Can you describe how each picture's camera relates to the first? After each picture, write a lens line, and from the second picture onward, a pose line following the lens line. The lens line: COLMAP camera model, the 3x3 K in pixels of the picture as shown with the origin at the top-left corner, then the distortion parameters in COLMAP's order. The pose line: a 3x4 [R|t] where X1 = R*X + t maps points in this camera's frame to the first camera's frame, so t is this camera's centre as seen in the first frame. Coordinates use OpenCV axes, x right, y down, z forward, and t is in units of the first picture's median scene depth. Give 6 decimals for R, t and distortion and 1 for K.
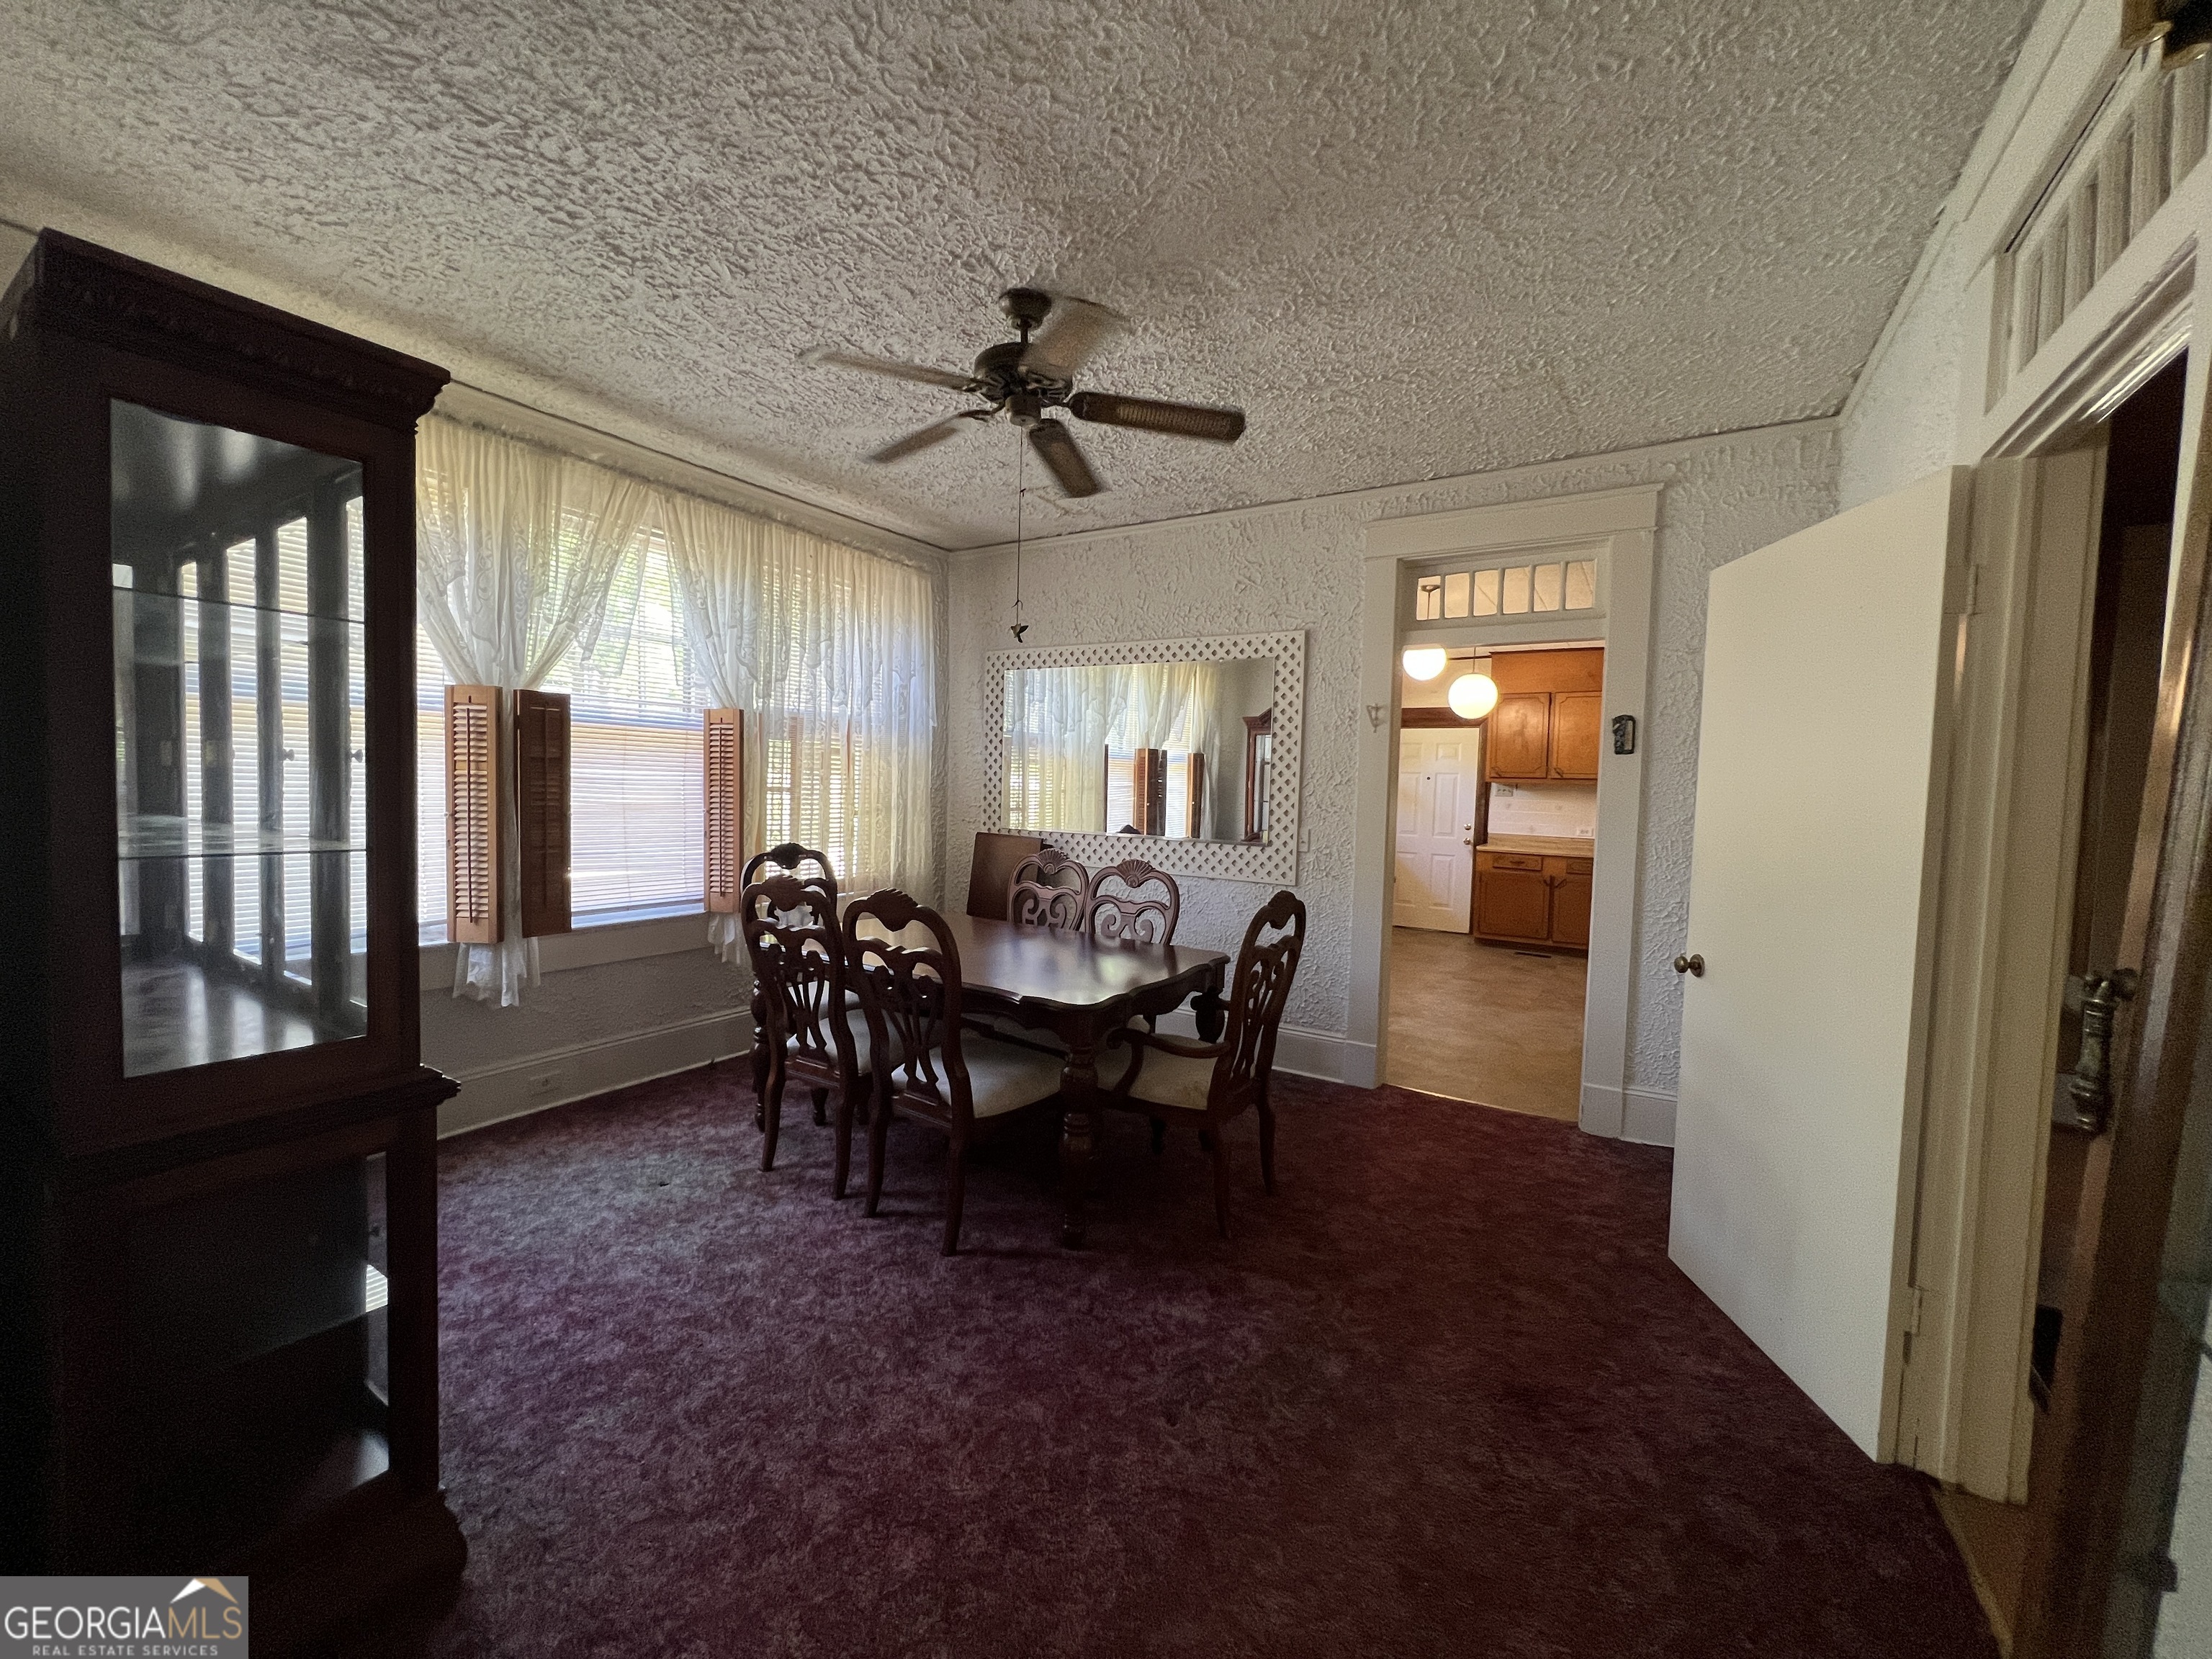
lens RADIAL K [[886.5, 0, 1105.2], [0, 886.5, 827.1], [0, 0, 1]] dist [-0.003084, 0.001226]
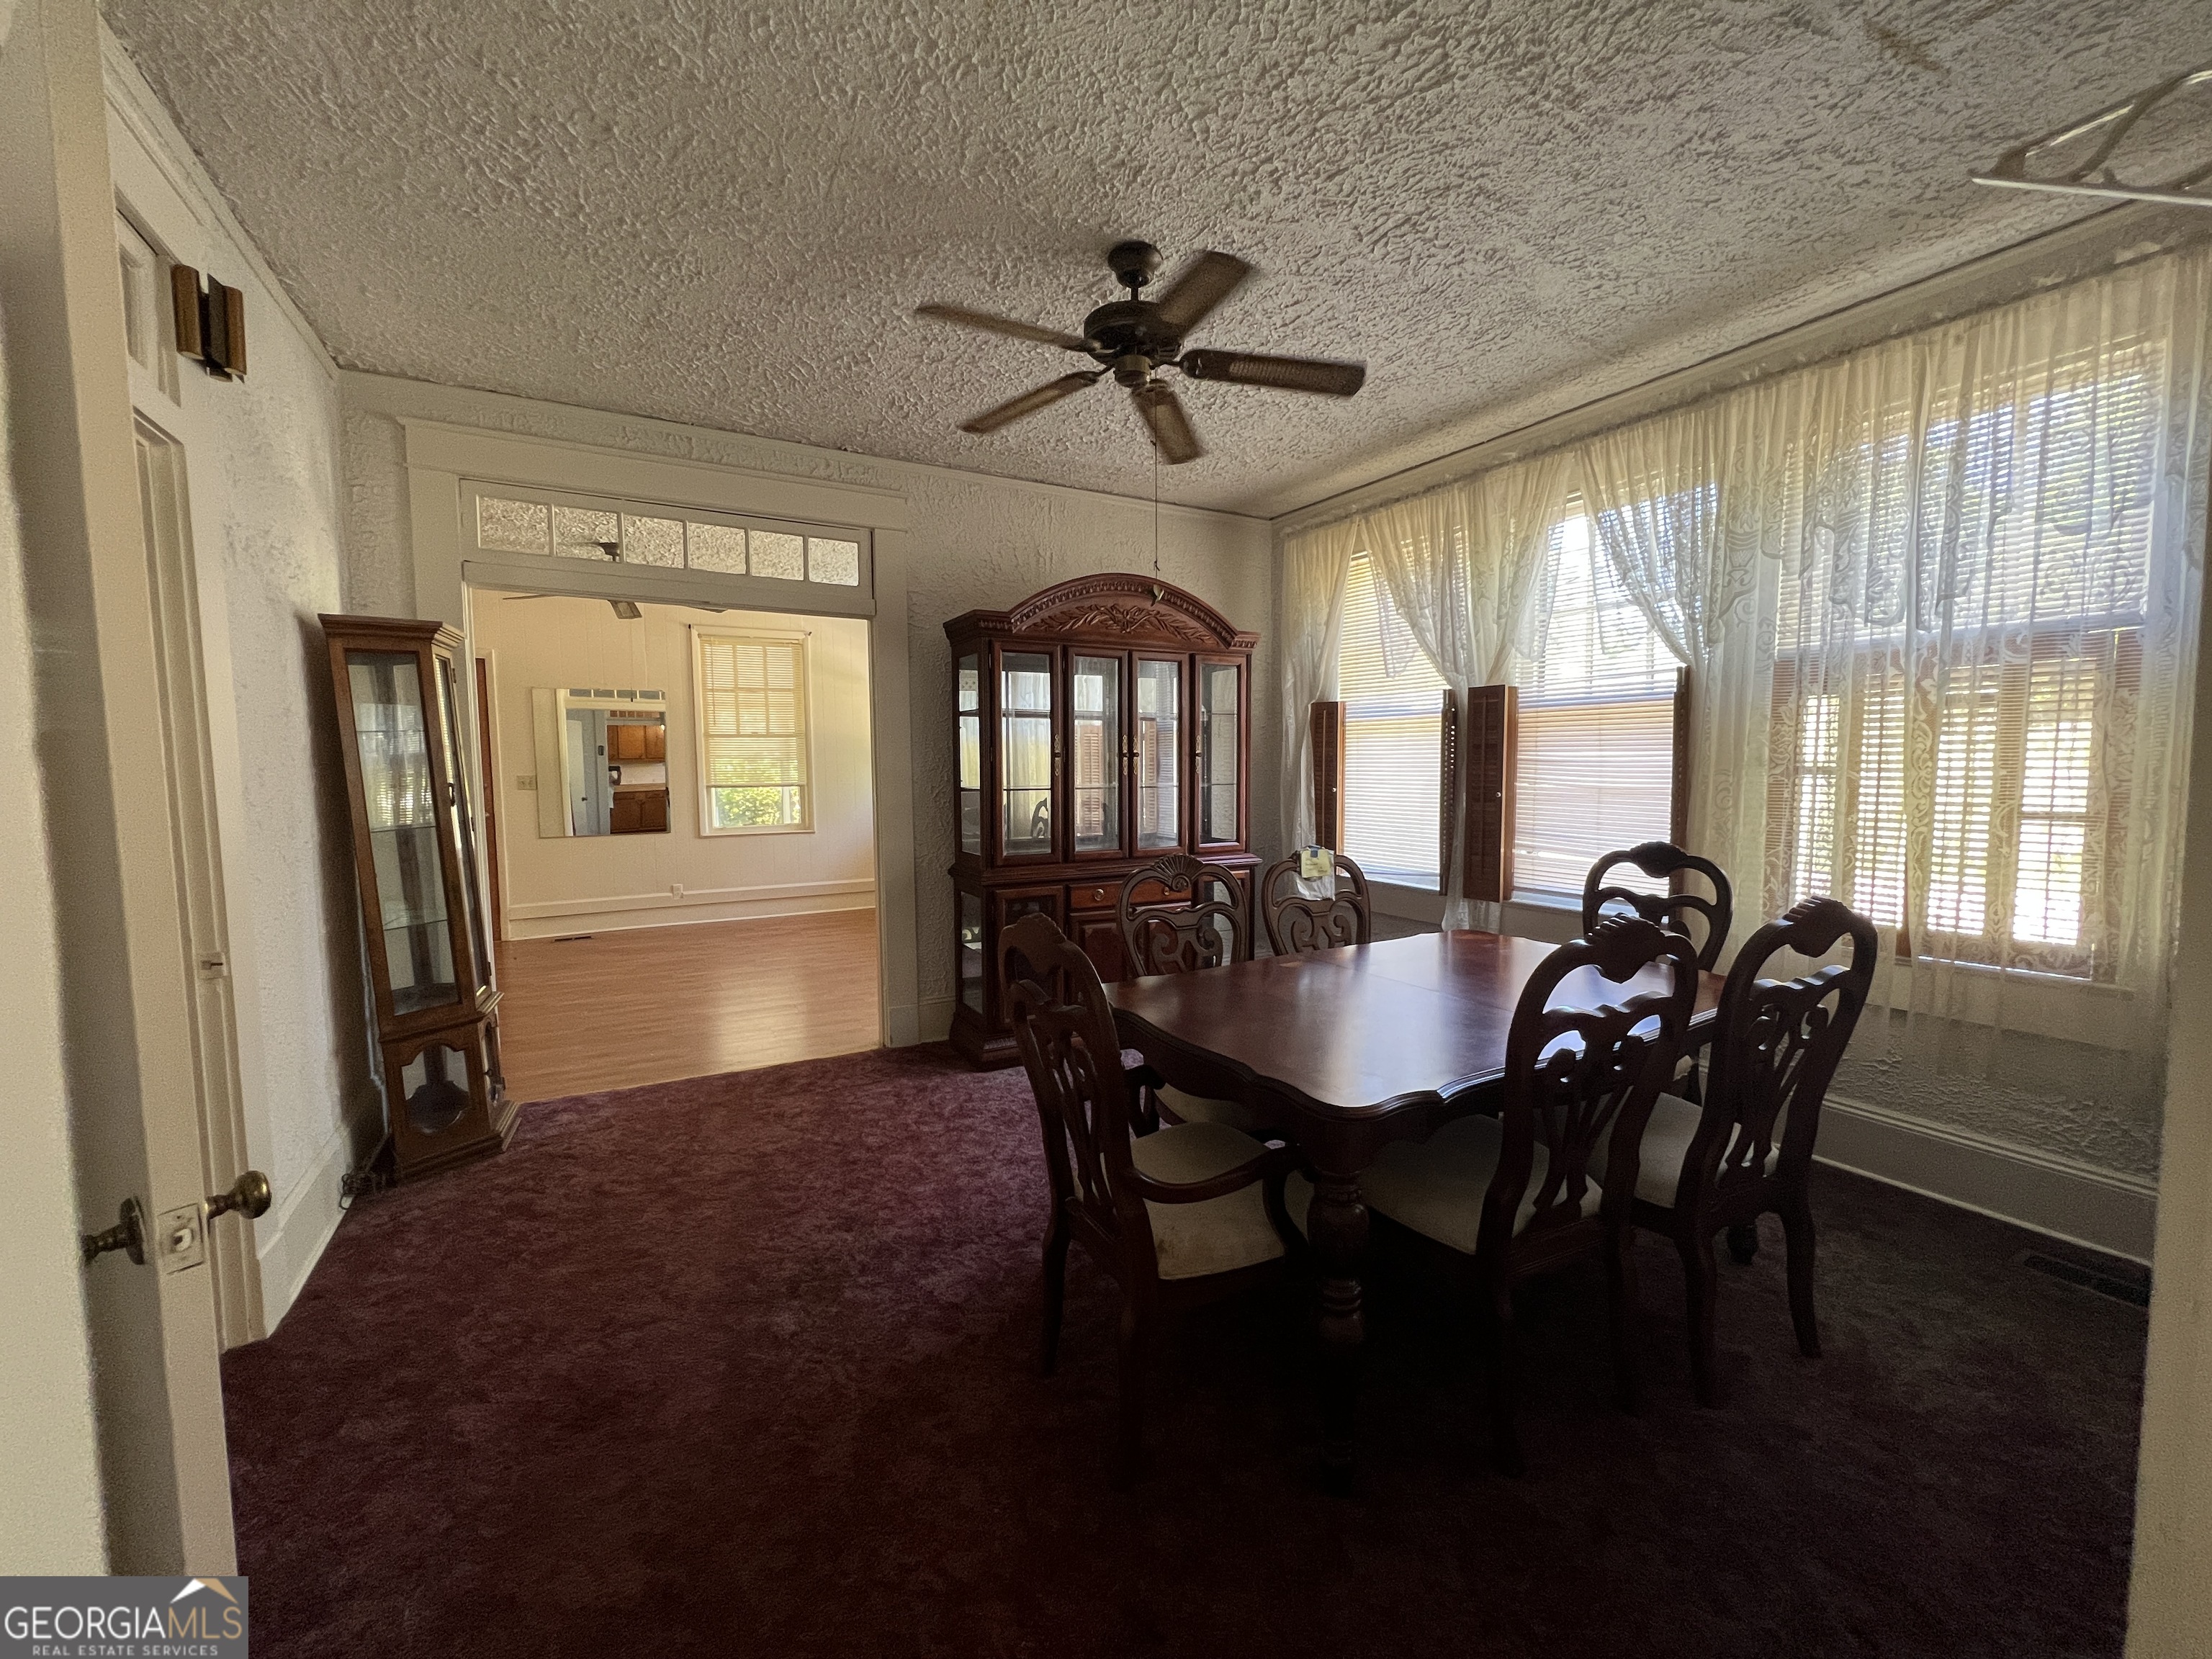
lens RADIAL K [[886.5, 0, 1105.2], [0, 886.5, 827.1], [0, 0, 1]] dist [-0.003084, 0.001226]
pose [[-0.473769, 0.039596, -0.879758, 0.800112], [-0.046558, 0.996465, 0.069922, -0.038309], [0.879417, 0.074087, -0.470251, 1.471810]]
